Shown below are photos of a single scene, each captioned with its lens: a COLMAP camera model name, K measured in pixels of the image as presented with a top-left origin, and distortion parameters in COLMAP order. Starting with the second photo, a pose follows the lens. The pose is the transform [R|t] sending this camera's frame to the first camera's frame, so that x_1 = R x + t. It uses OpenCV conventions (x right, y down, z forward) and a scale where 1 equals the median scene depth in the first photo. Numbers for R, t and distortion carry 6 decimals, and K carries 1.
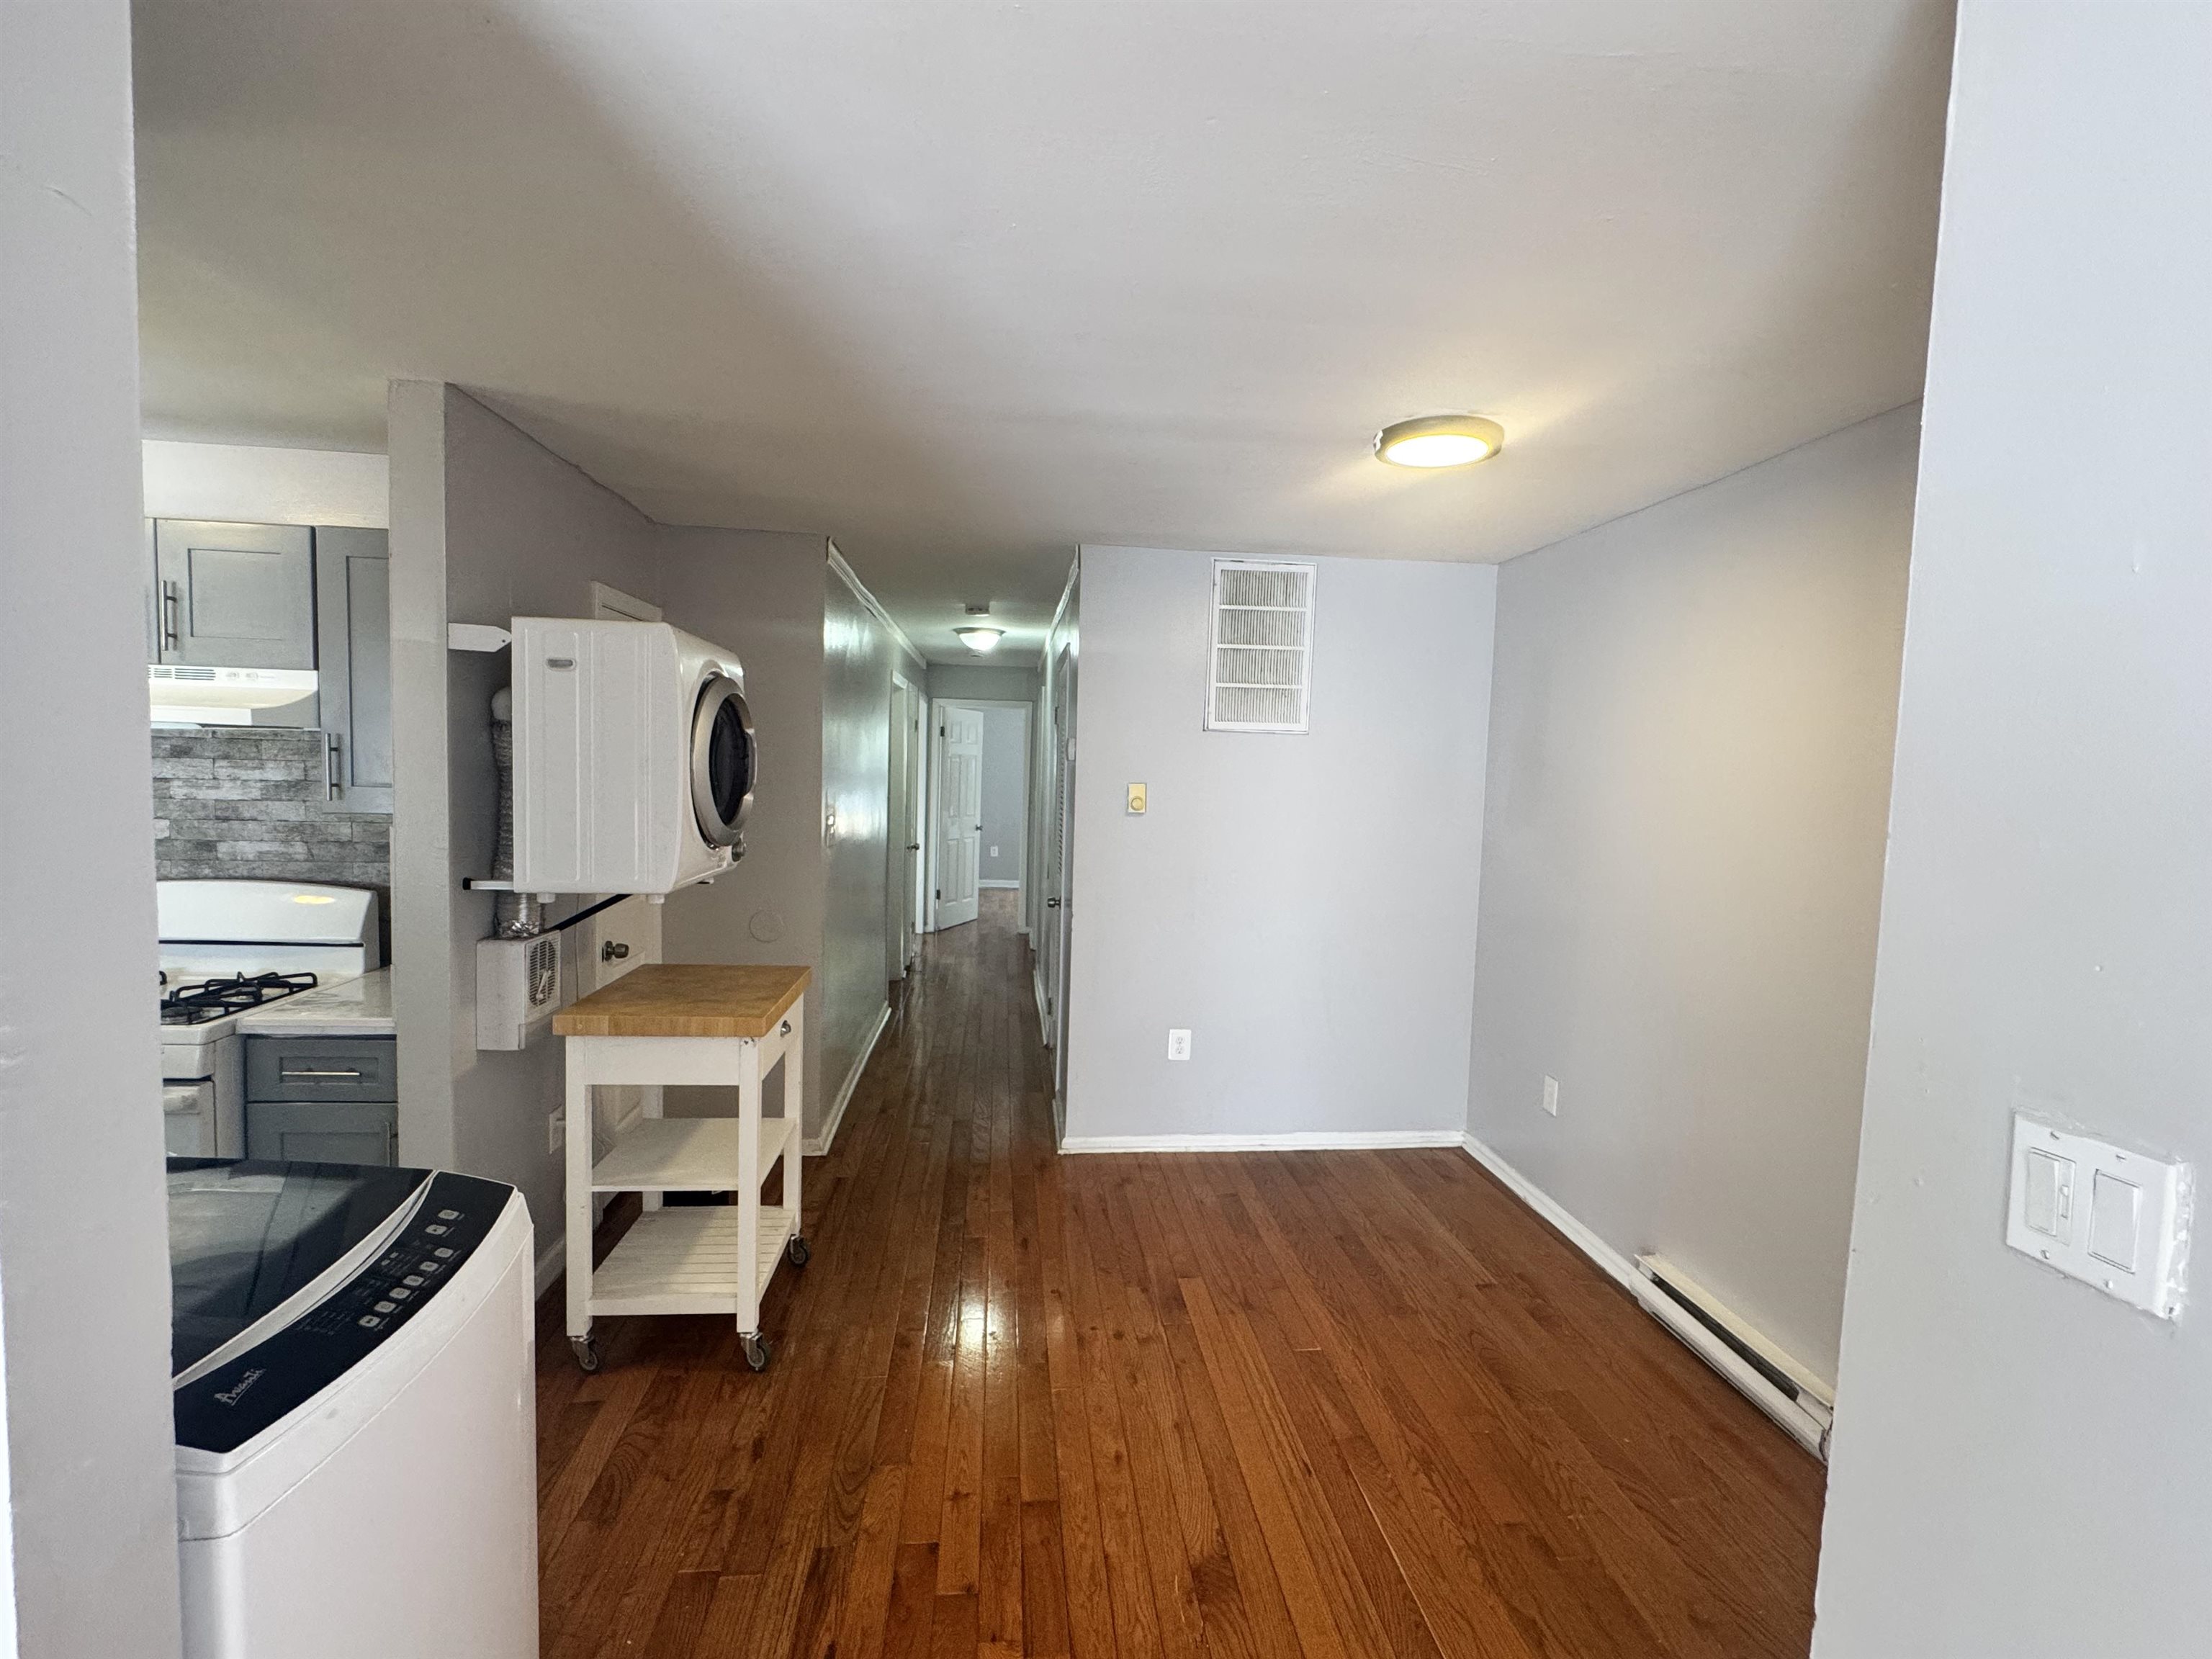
lens RADIAL K [[976.2, 0, 1102.7], [0, 976.2, 829.6], [0, 0, 1]] dist [-0.003414, 0.000249]
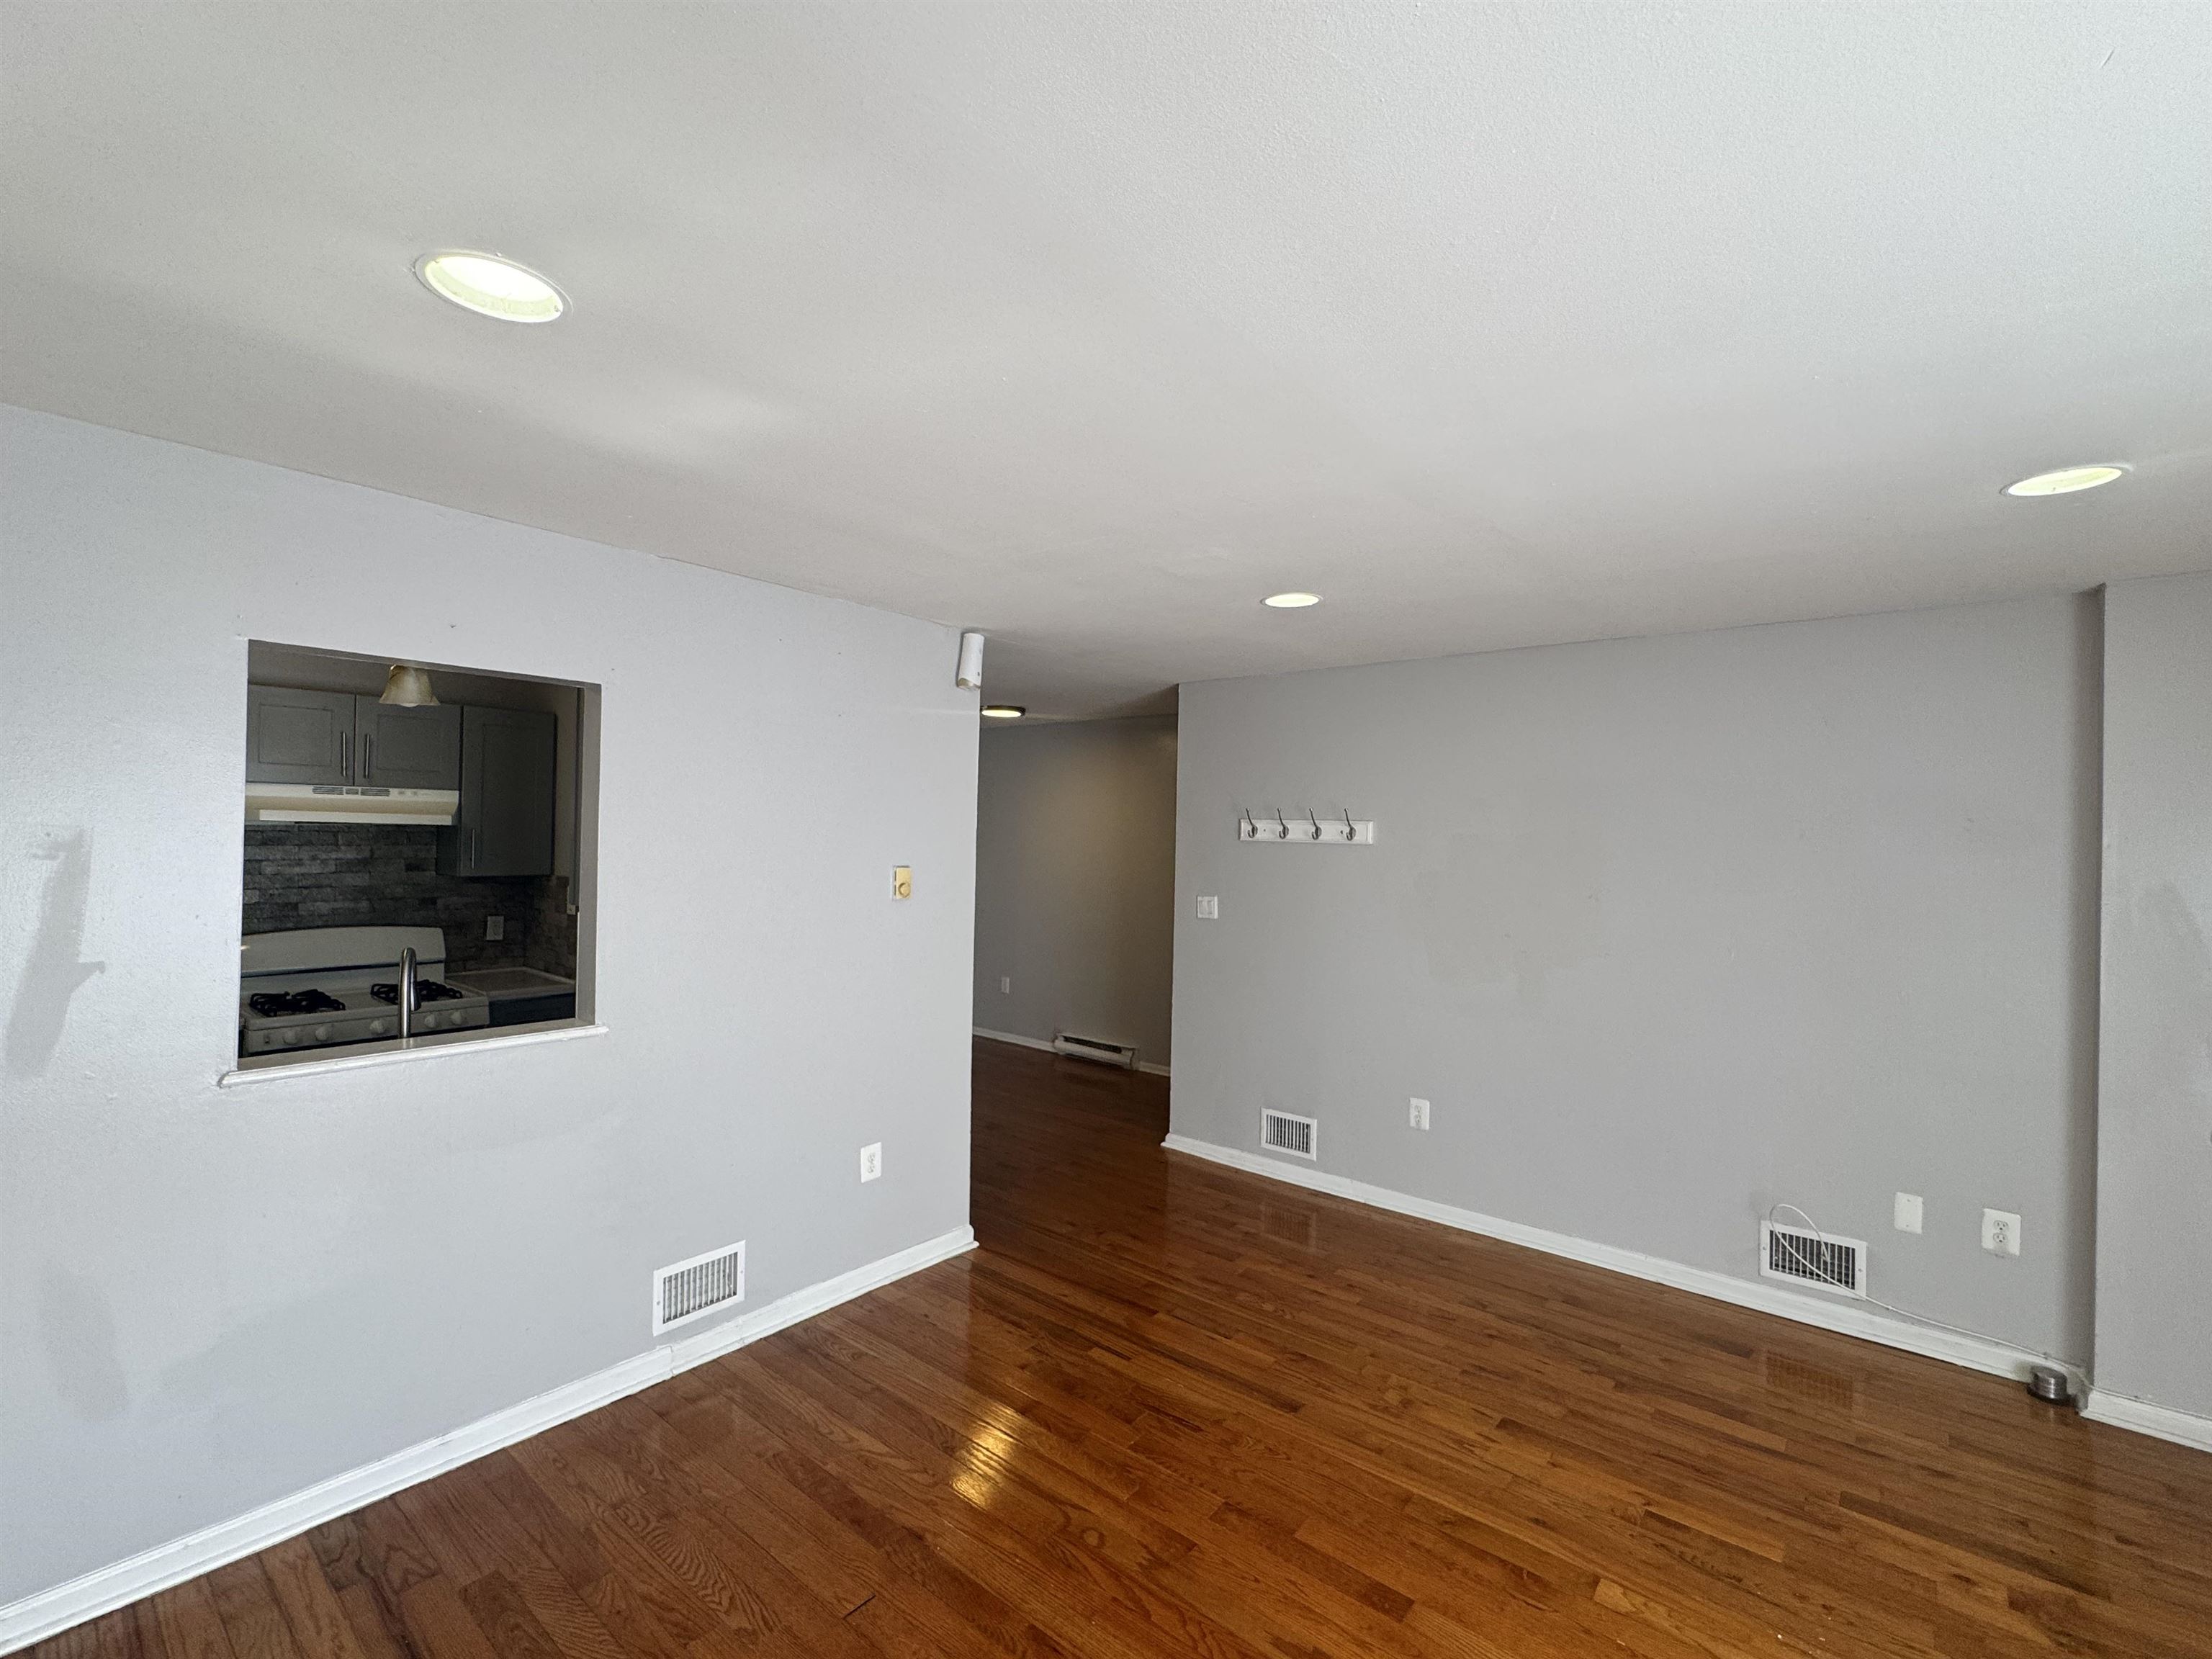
lens RADIAL K [[976.2, 0, 1108.5], [0, 976.2, 832.2], [0, 0, 1]] dist [-0.003414, 0.000249]
pose [[0.710669, -0.018073, 0.703294, -1.091189], [0.051432, 0.998330, -0.026317, 0.007078], [-0.701644, 0.054874, 0.710412, -0.865526]]
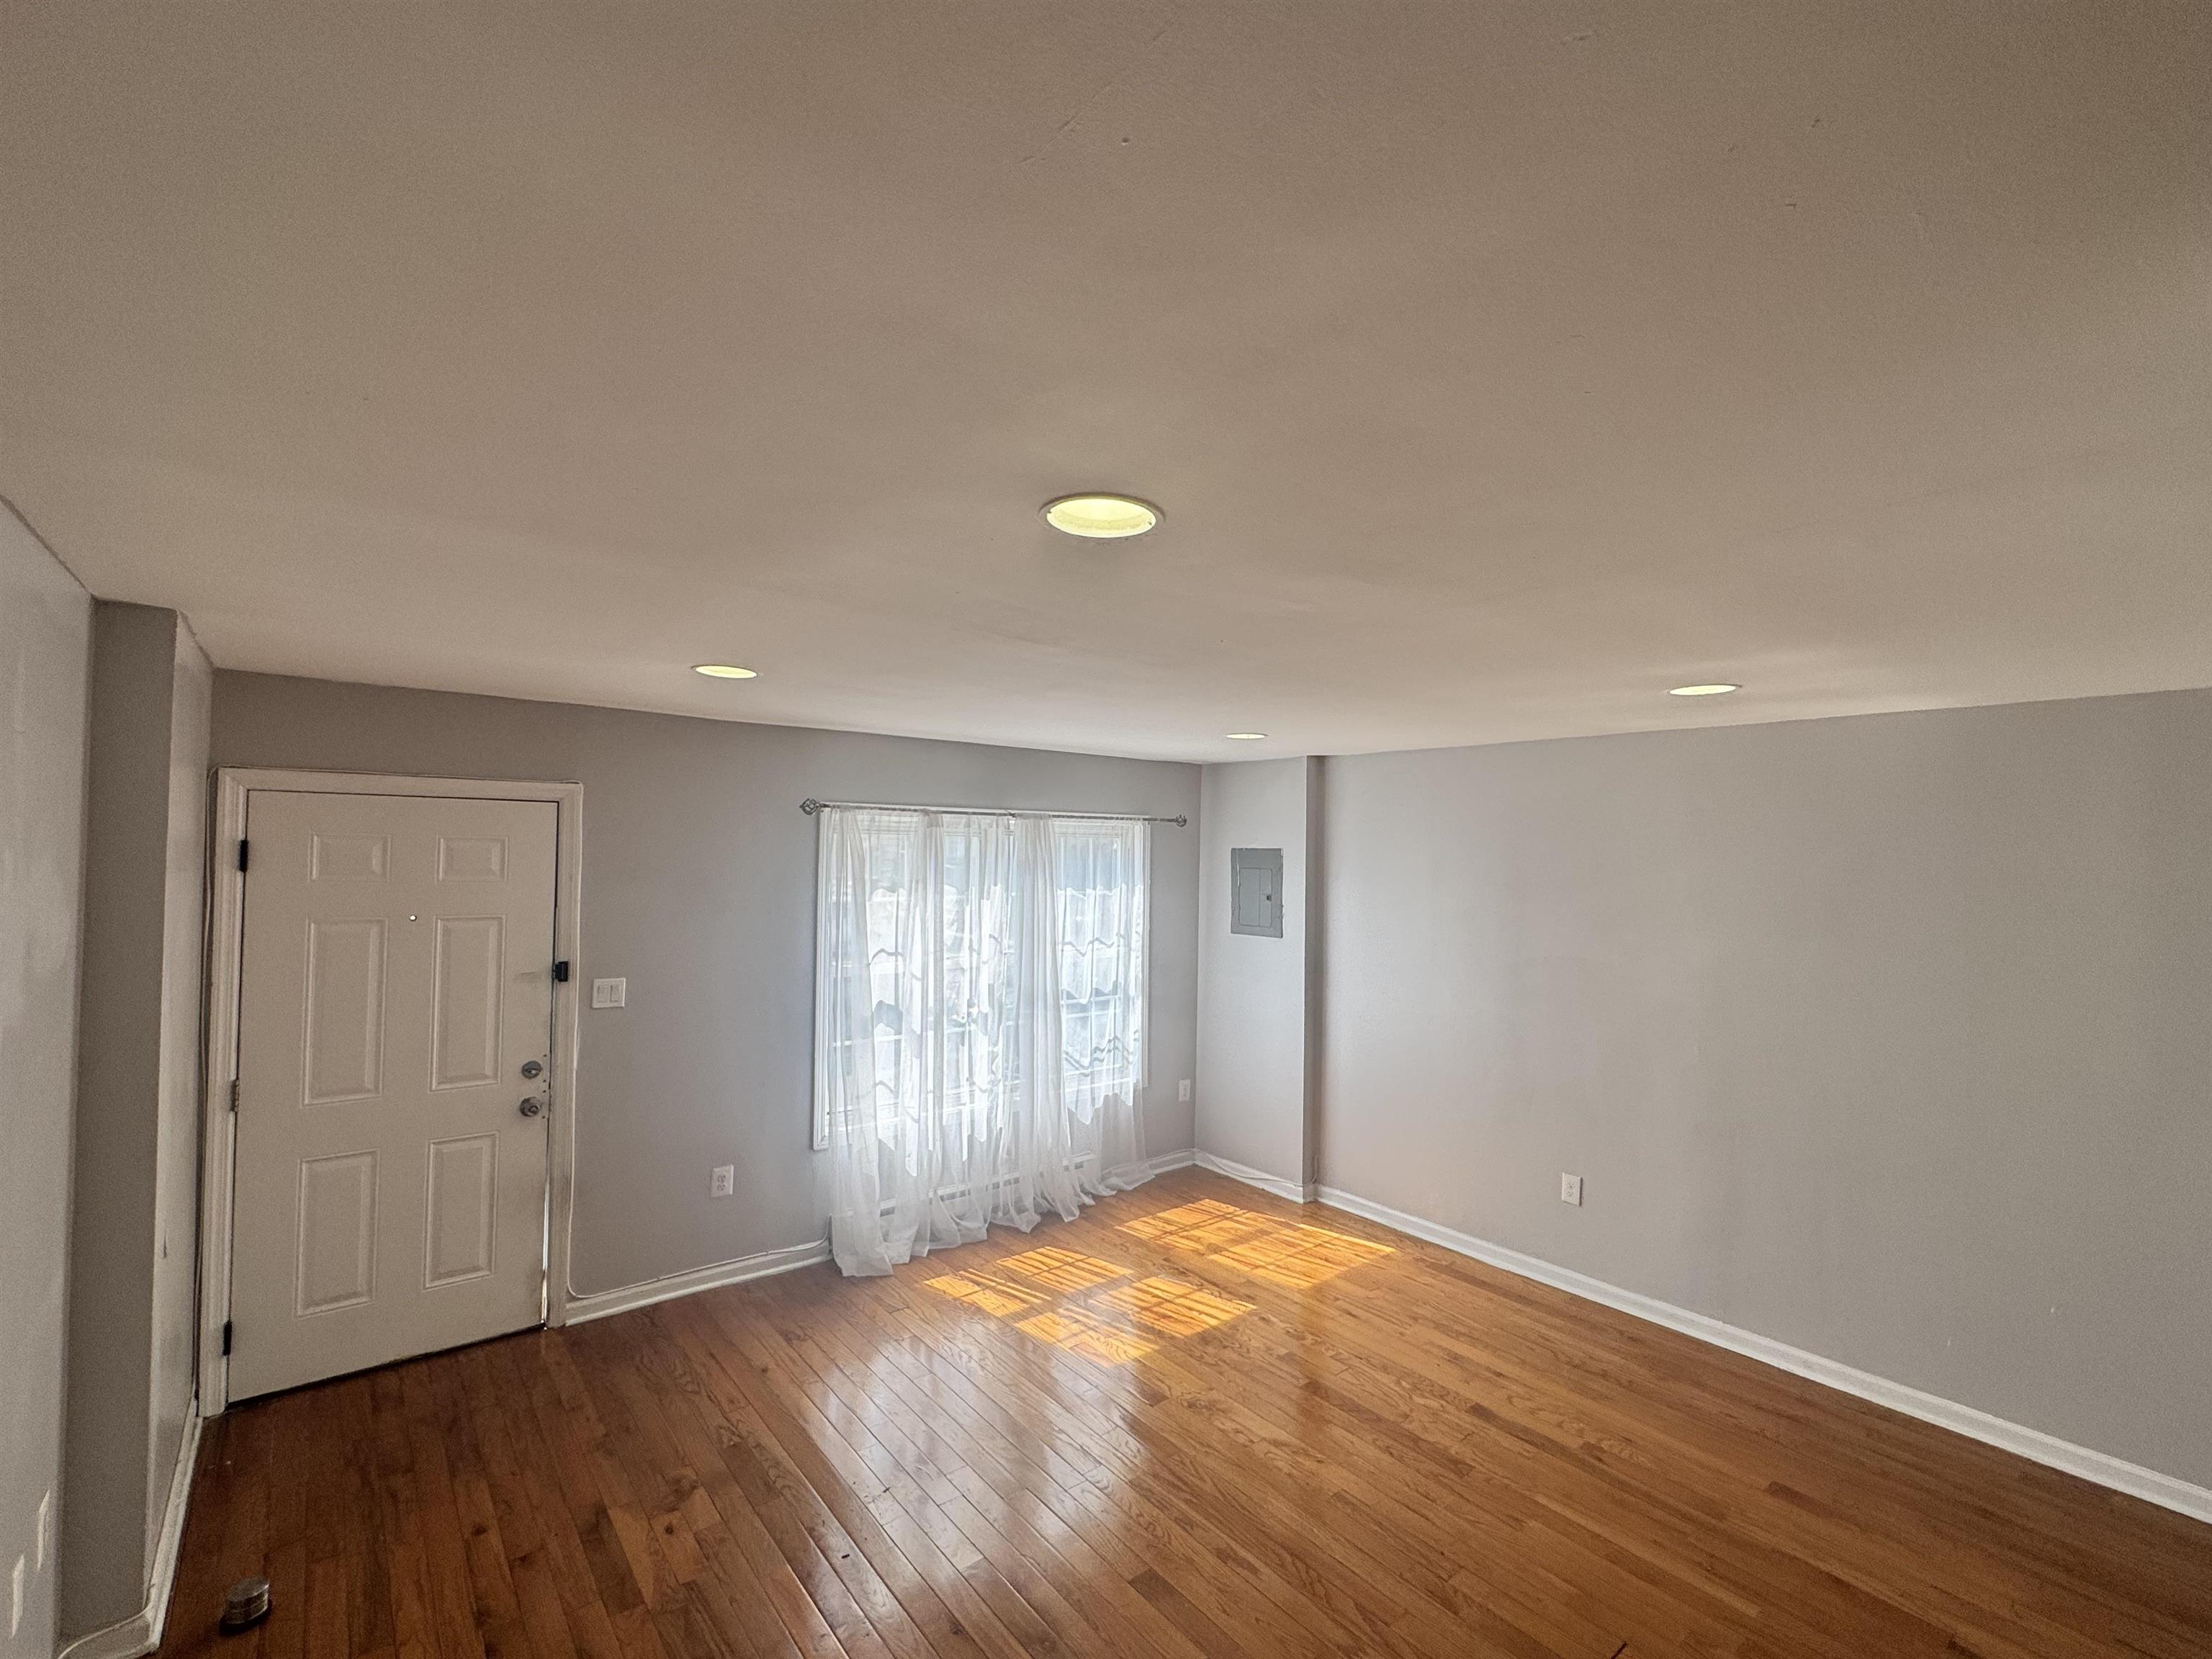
lens RADIAL K [[976.2, 0, 1104.2], [0, 976.2, 828.6], [0, 0, 1]] dist [-0.003414, 0.000249]
pose [[-0.837039, -0.057322, -0.544132, 0.132141], [-0.080856, 0.996537, 0.019400, -0.118969], [0.541136, 0.060235, -0.838775, 0.227544]]
